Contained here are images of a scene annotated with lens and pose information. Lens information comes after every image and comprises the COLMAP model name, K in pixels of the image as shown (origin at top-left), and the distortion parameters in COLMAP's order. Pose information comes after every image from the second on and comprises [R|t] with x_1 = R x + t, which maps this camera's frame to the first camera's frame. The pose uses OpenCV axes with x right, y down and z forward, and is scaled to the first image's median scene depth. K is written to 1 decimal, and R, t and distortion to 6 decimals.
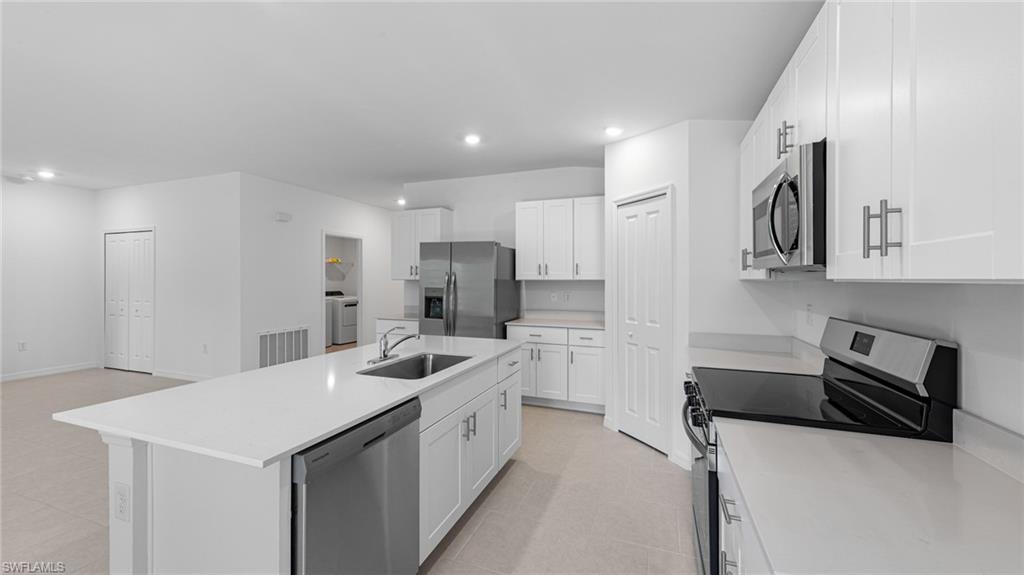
lens RADIAL K [[391.5, 0, 509.1], [0, 391.5, 281.3], [0, 0, 1]] dist [-0.000523, -0.000142]
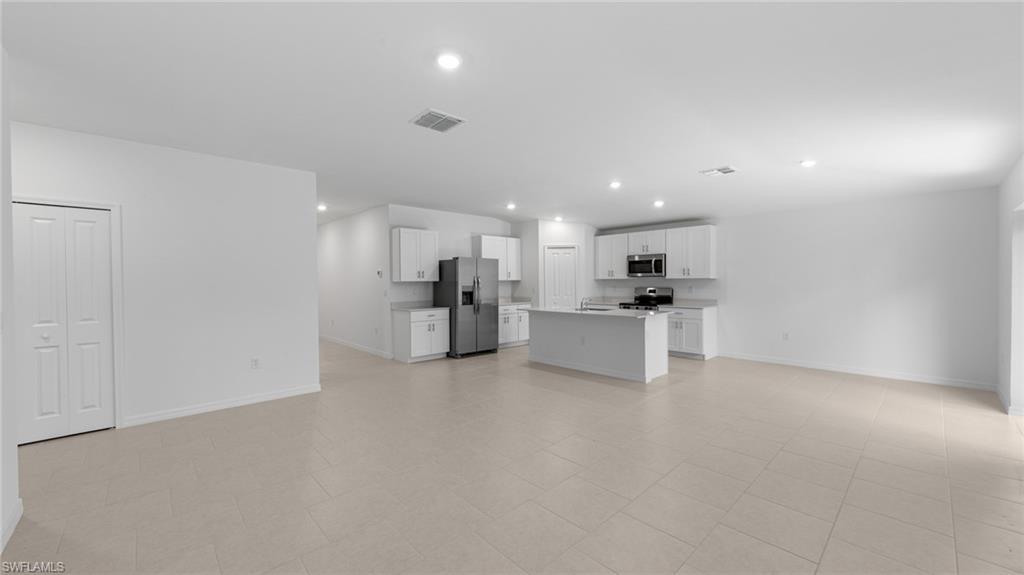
lens RADIAL K [[391.5, 0, 509.1], [0, 391.5, 281.3], [0, 0, 1]] dist [-0.000523, -0.000142]
pose [[0.440694, -0.005233, 0.897642, -1.546936], [0.016322, 0.999864, -0.002184, 0.005004], [-0.897509, 0.015614, 0.440719, 0.146404]]
